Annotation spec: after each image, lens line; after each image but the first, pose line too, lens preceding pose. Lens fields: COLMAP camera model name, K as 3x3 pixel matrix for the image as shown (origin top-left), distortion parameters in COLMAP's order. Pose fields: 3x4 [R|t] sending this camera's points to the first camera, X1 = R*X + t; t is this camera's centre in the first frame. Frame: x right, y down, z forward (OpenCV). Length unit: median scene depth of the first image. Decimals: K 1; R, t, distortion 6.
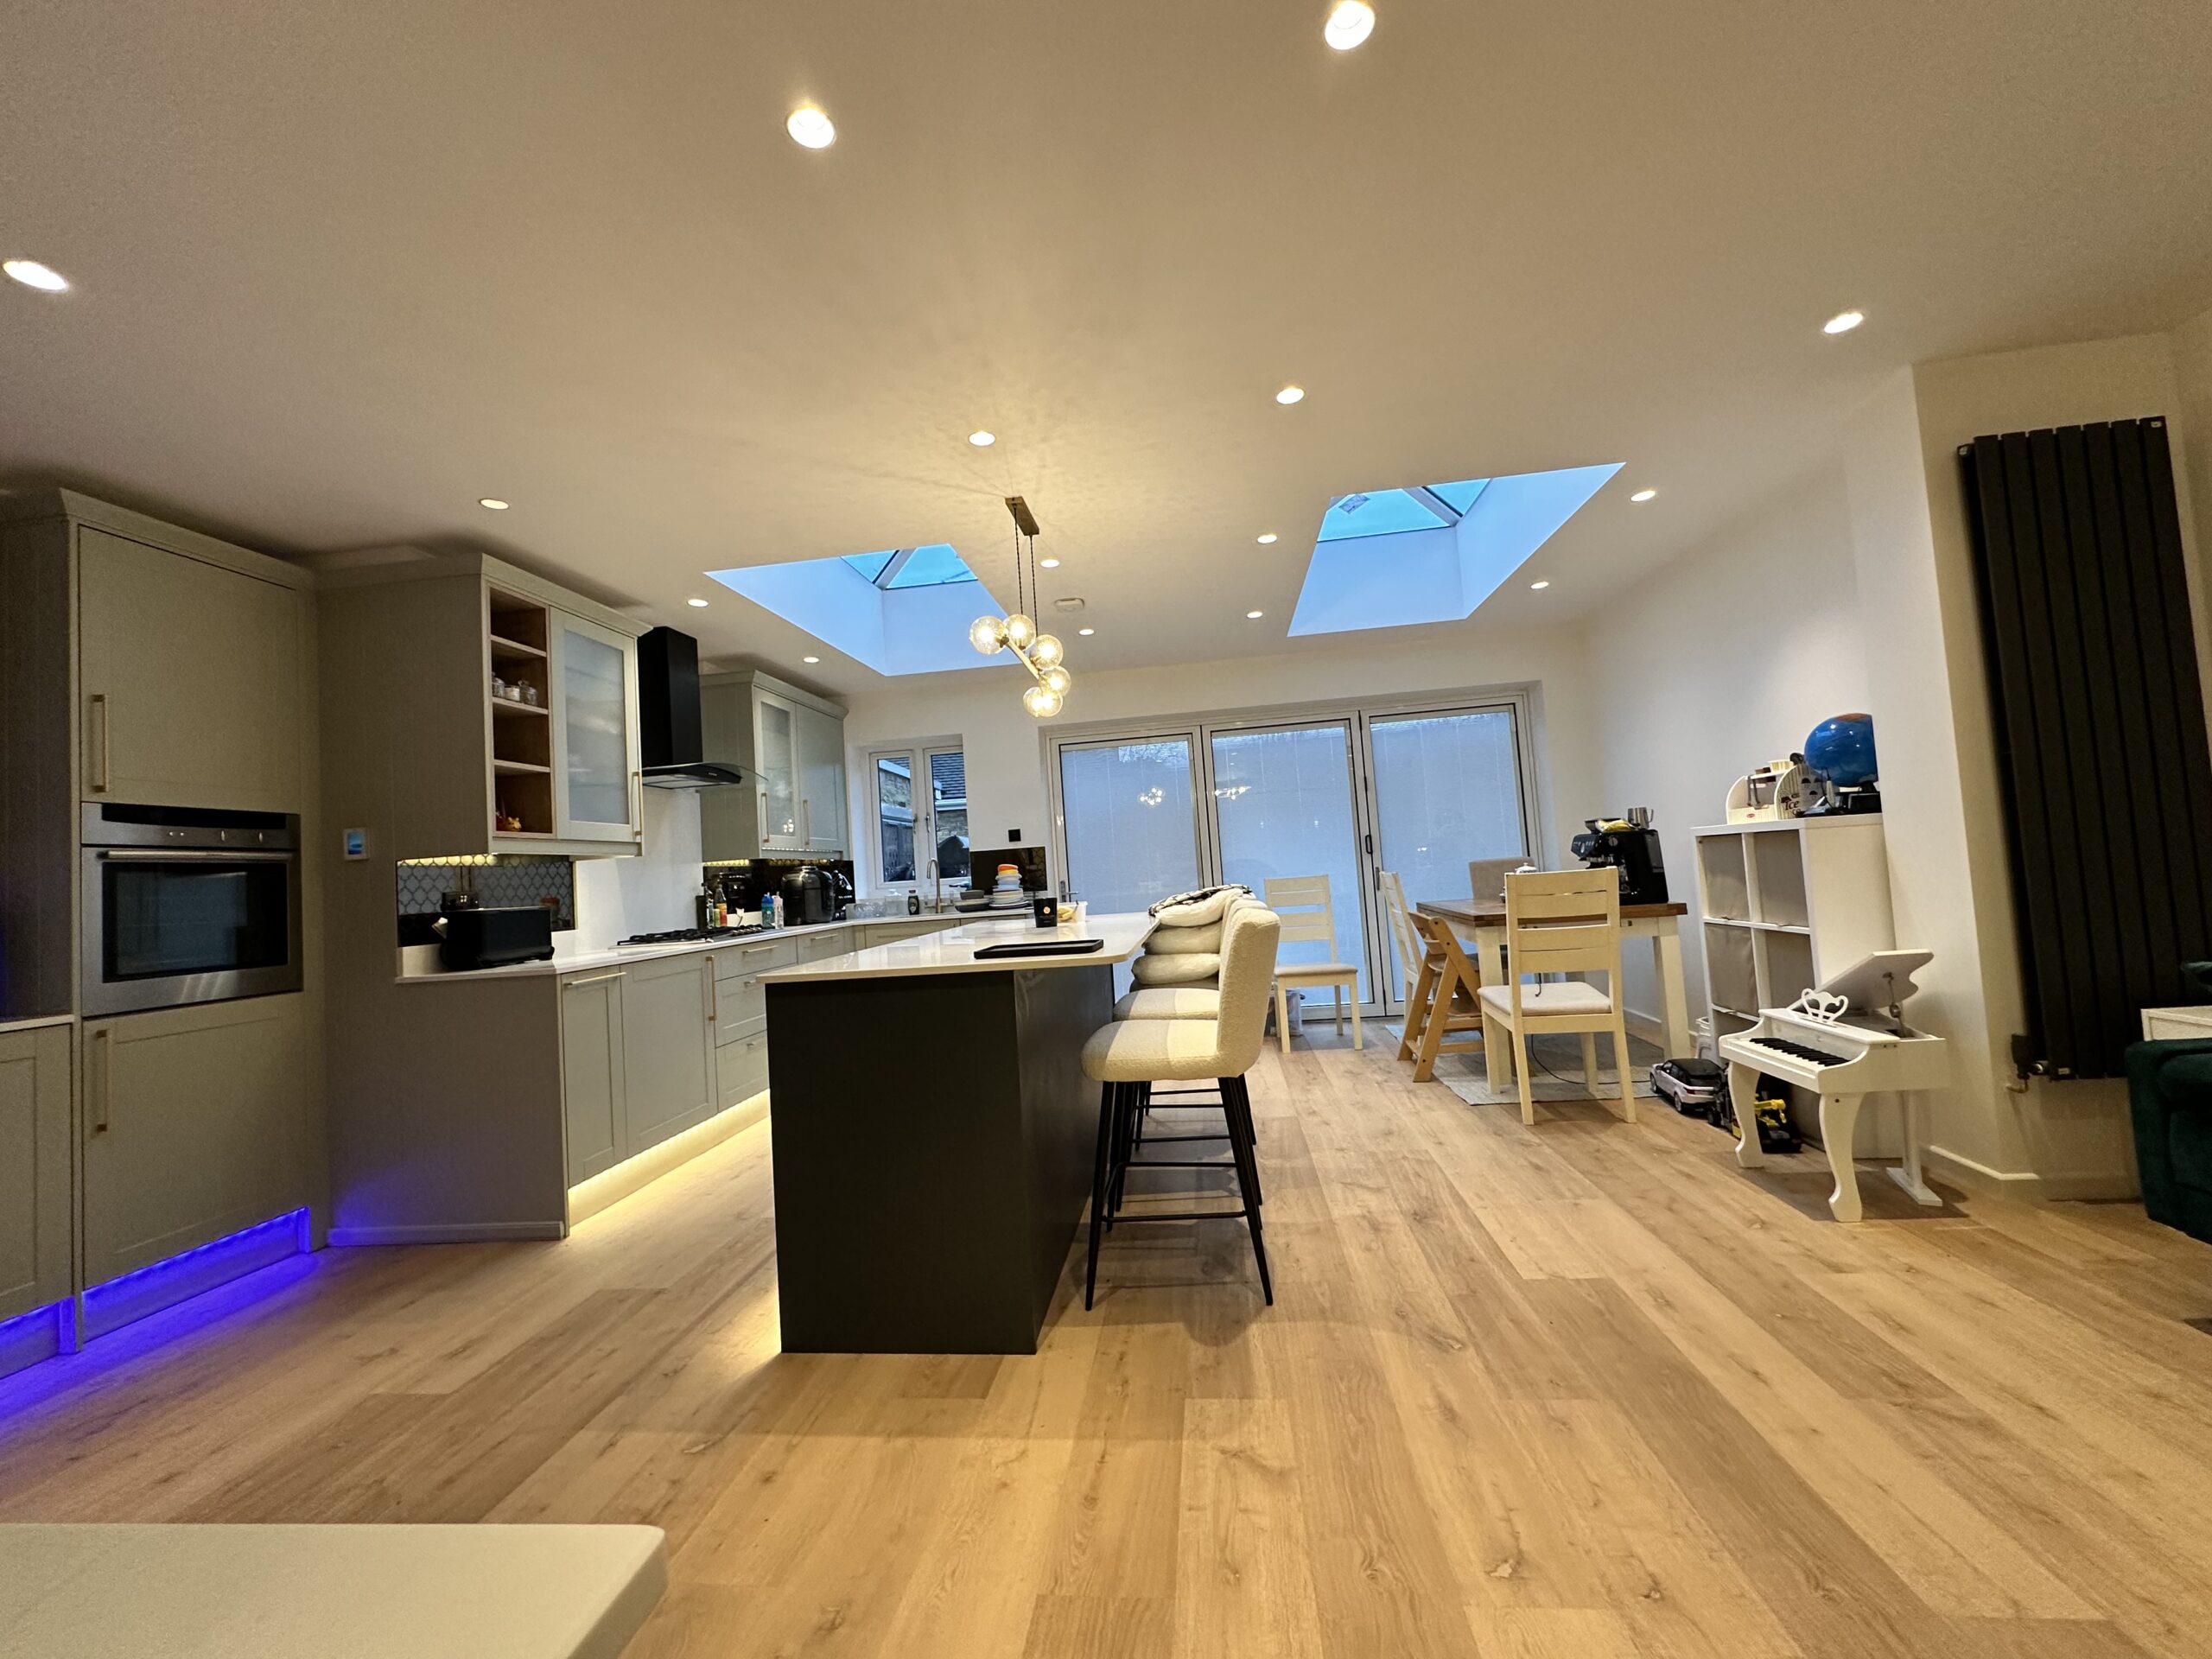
lens RADIAL K [[881.1, 0, 1103.9], [0, 881.1, 829.0], [0, 0, 1]] dist [-0.003432, 0.000412]
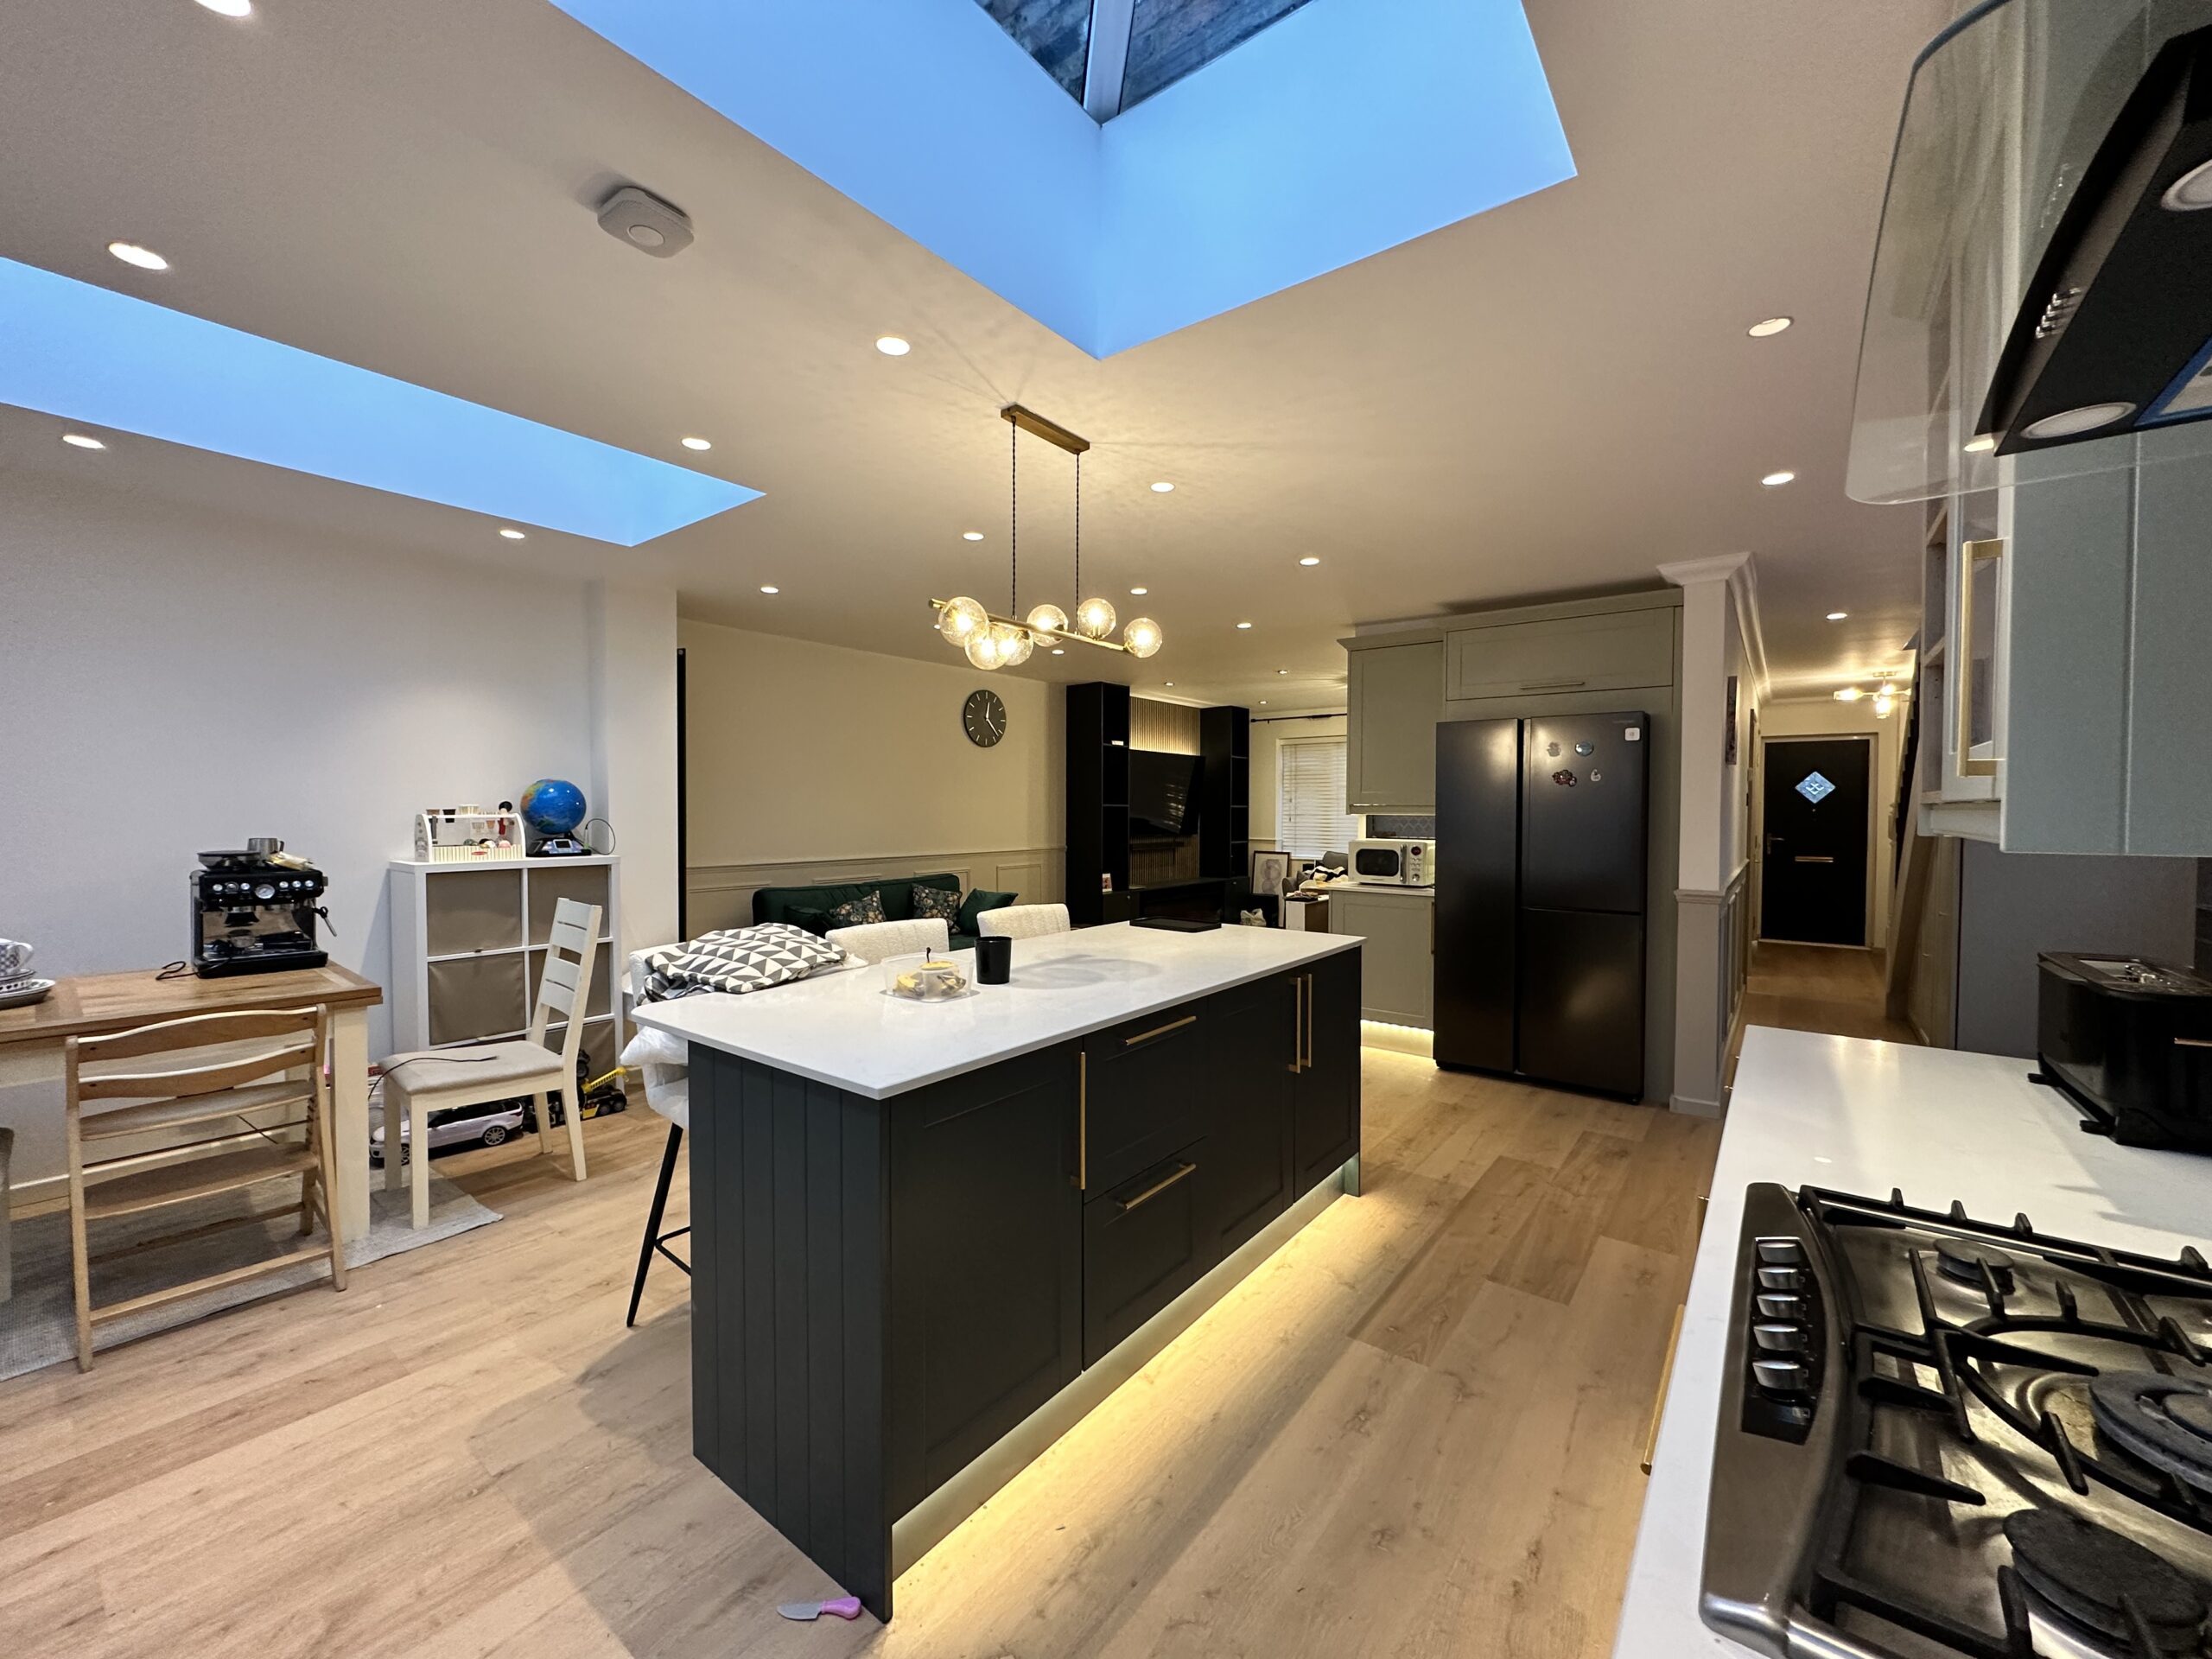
lens RADIAL K [[881.1, 0, 1103.5], [0, 881.1, 830.5], [0, 0, 1]] dist [-0.003432, 0.000412]
pose [[-0.855667, 0.051565, 0.514952, -0.578141], [0.029625, 0.998273, -0.050737, 0.040413], [-0.516679, -0.028159, -0.855716, 1.825874]]
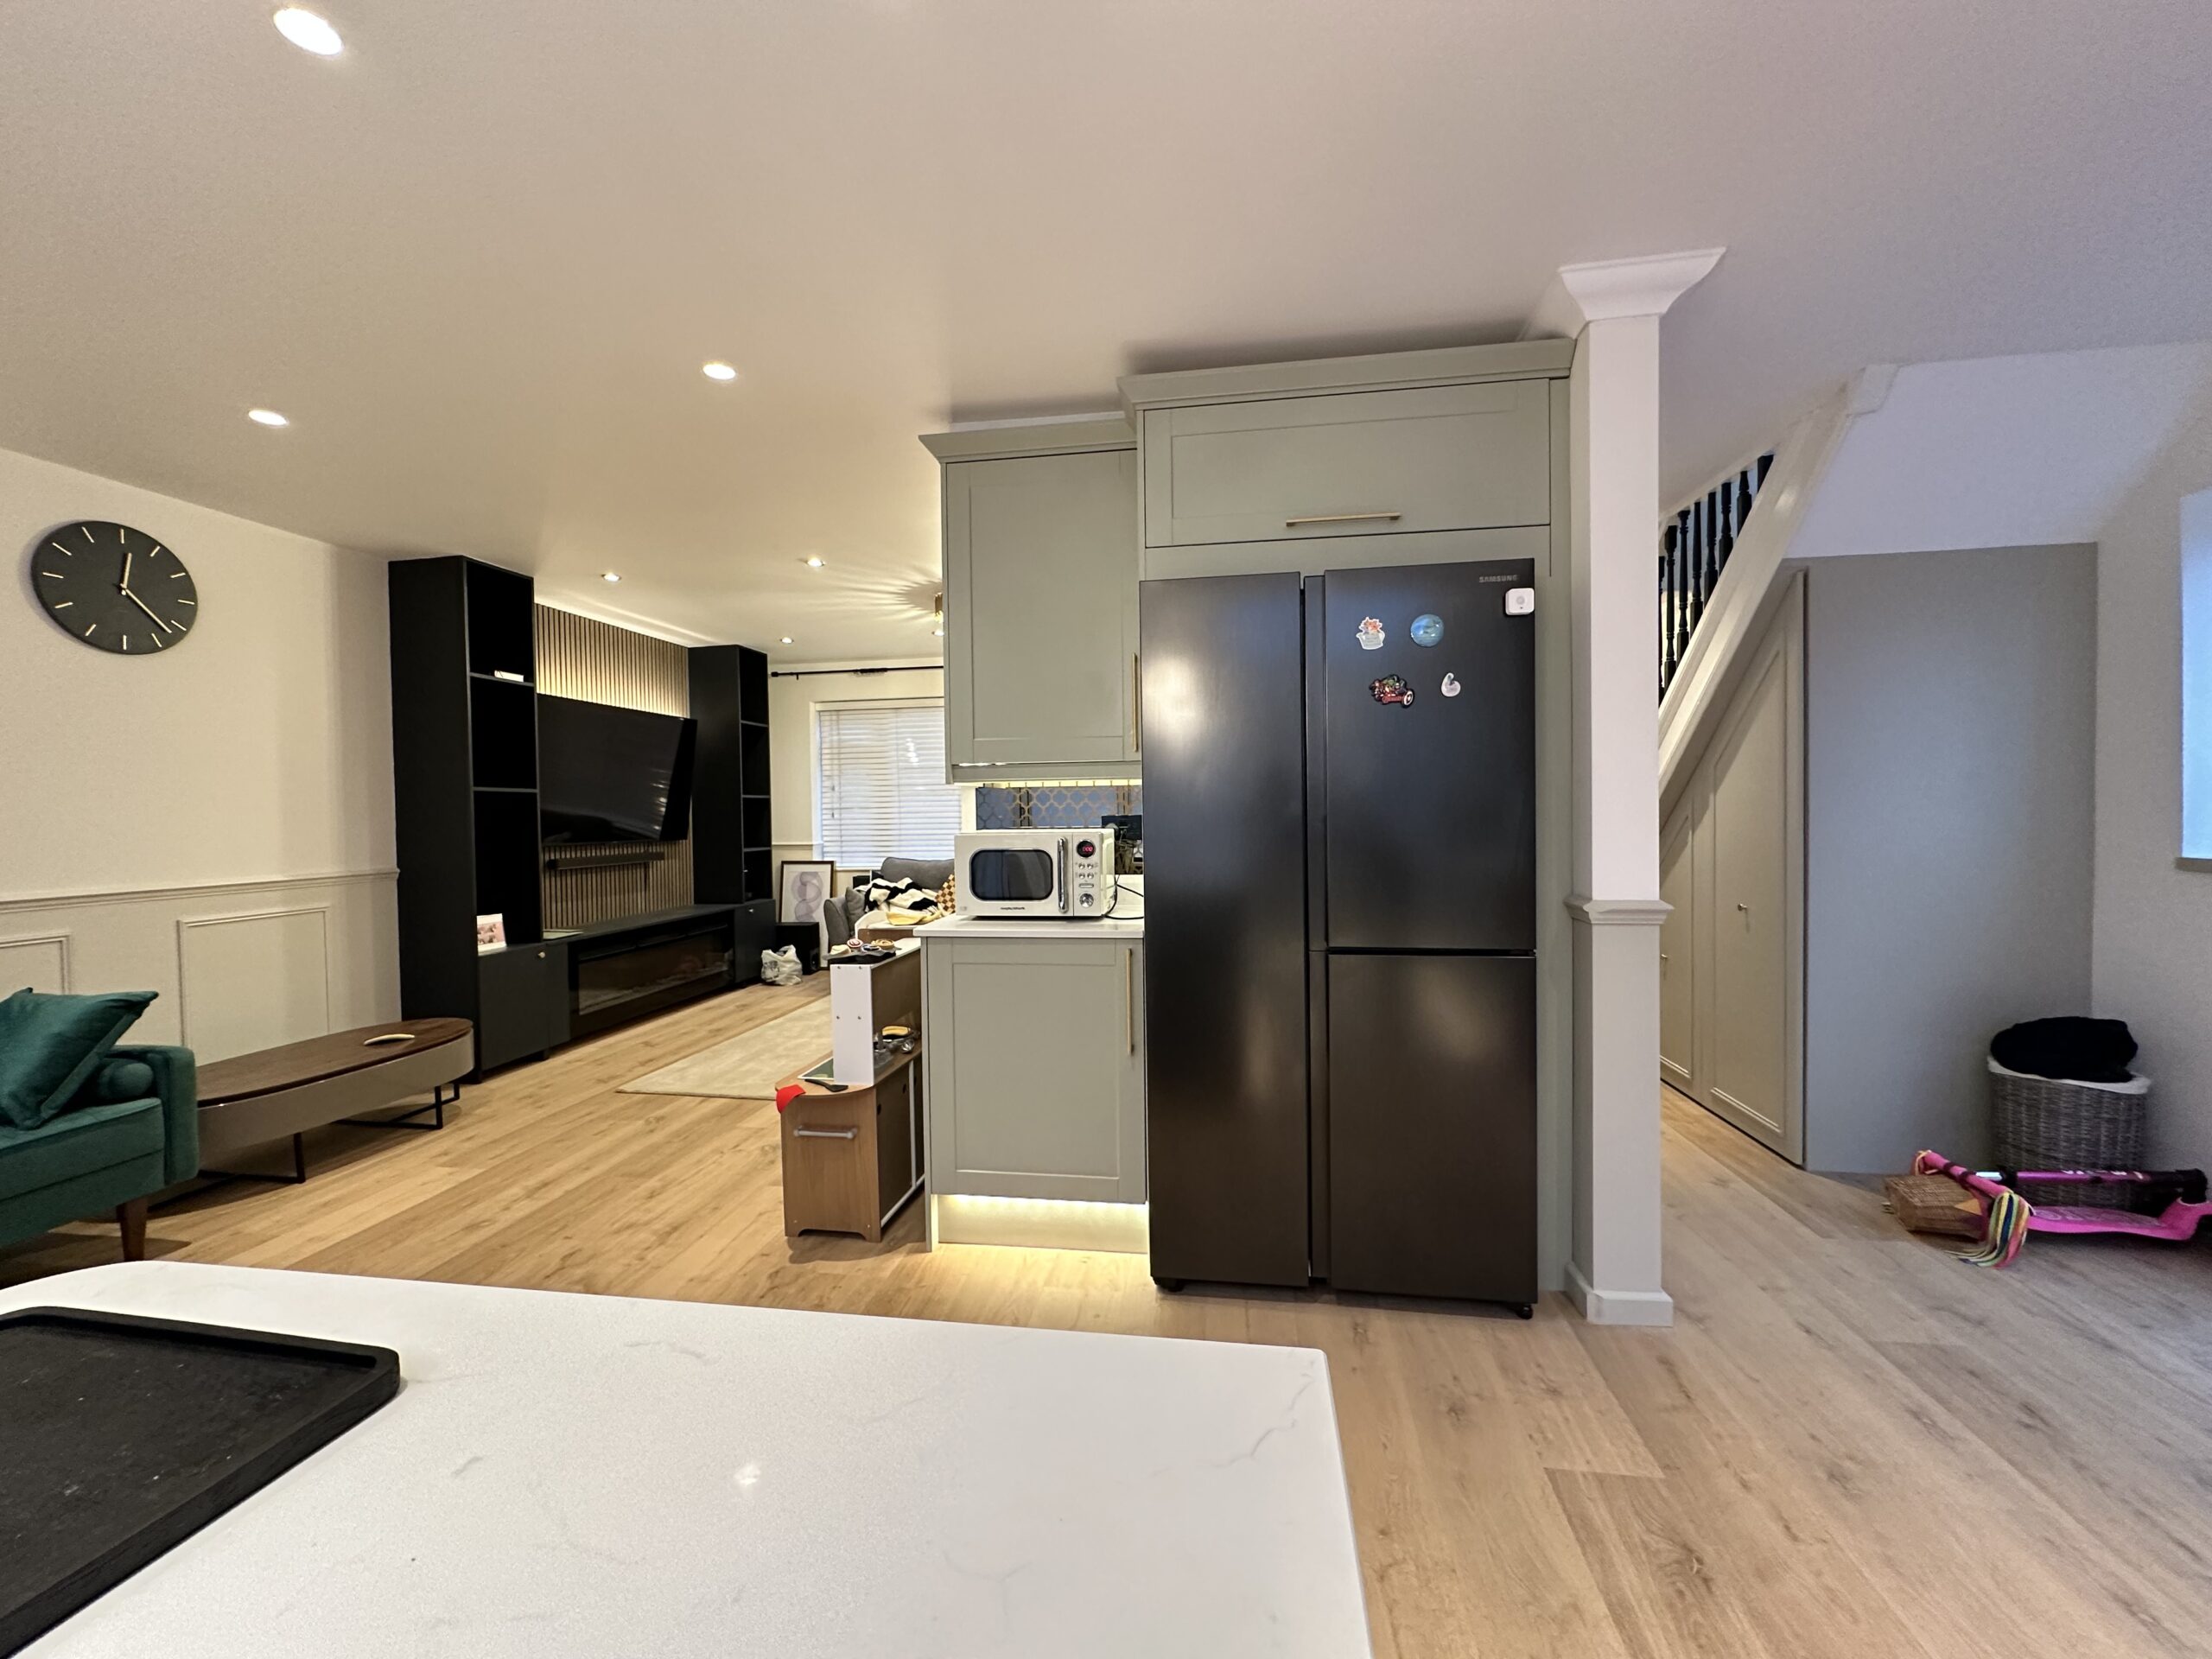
lens RADIAL K [[881.1, 0, 1105.0], [0, 881.1, 828.8], [0, 0, 1]] dist [-0.003432, 0.000412]
pose [[-0.996084, 0.082104, 0.032797, -0.266291], [0.081097, 0.996226, -0.030938, 0.019960], [-0.035213, -0.028157, -0.998983, 0.933682]]
